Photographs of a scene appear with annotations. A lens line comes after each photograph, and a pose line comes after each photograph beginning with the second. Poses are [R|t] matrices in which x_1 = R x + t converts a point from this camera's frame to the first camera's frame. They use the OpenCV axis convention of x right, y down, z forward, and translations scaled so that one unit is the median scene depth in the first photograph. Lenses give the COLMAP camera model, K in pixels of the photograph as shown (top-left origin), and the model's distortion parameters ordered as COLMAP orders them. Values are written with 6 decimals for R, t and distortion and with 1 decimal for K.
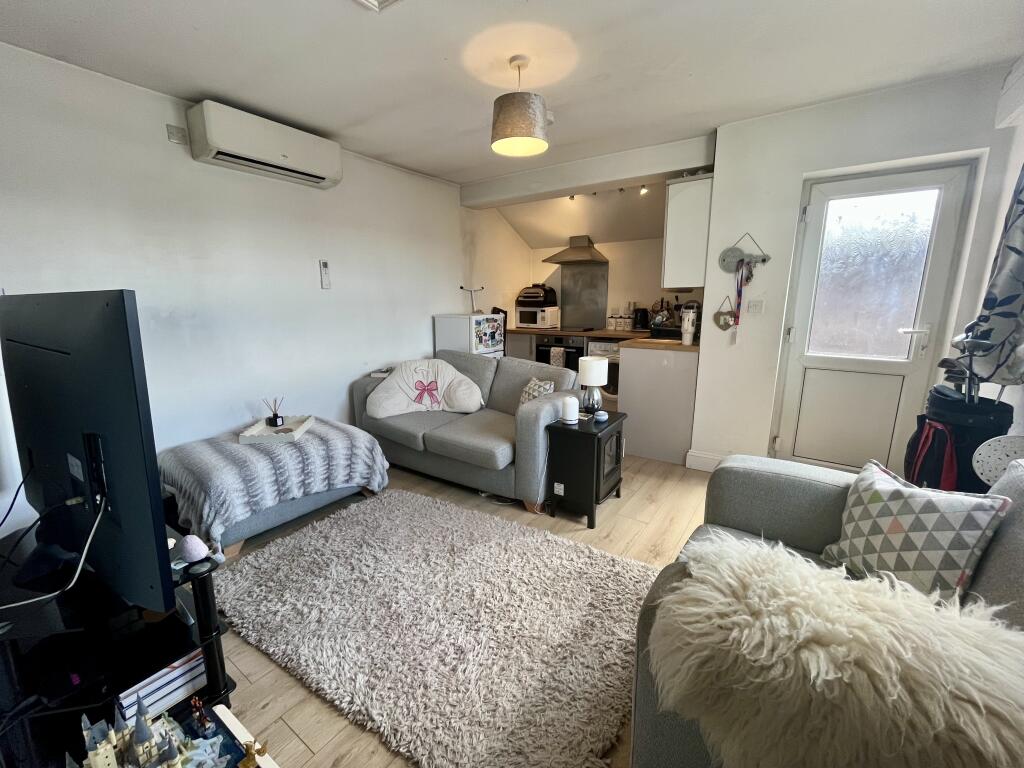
lens RADIAL K [[417.8, 0, 510.2], [0, 417.8, 385.0], [0, 0, 1]] dist [-0.002413, -0.000312]
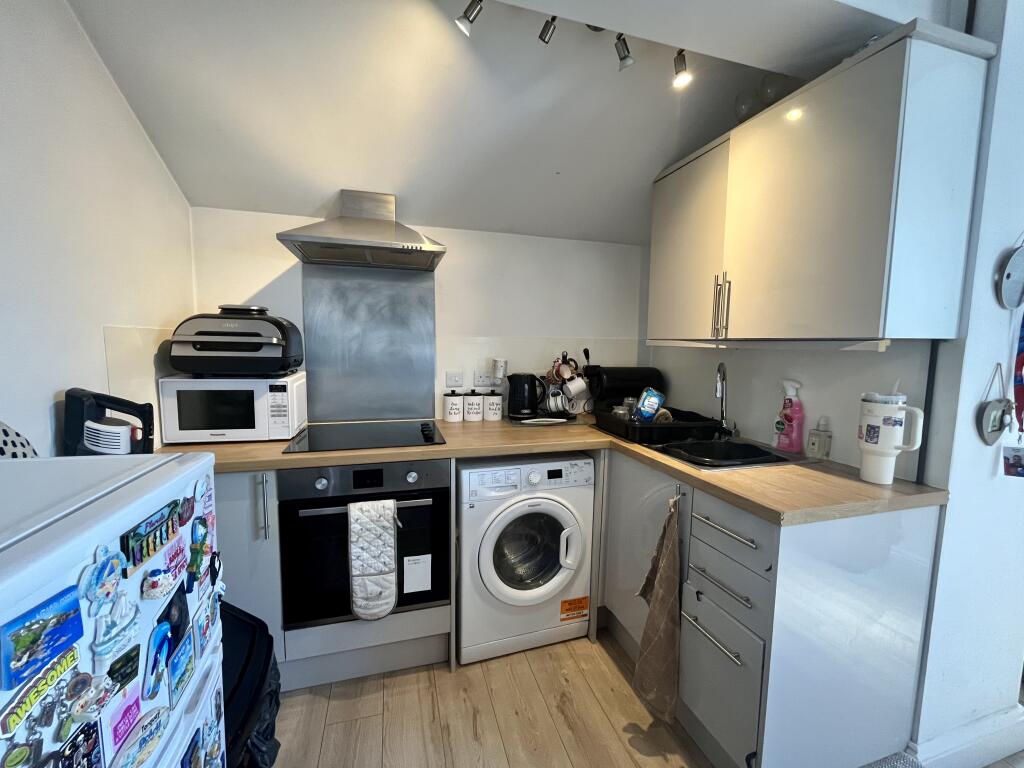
lens RADIAL K [[417.8, 0, 510.2], [0, 417.8, 385.0], [0, 0, 1]] dist [-0.002413, -0.000312]
pose [[0.628266, -0.059262, 0.775738, -0.065312], [0.138637, 0.989664, -0.036678, -0.152338], [-0.765546, 0.130590, 0.629988, 0.698839]]
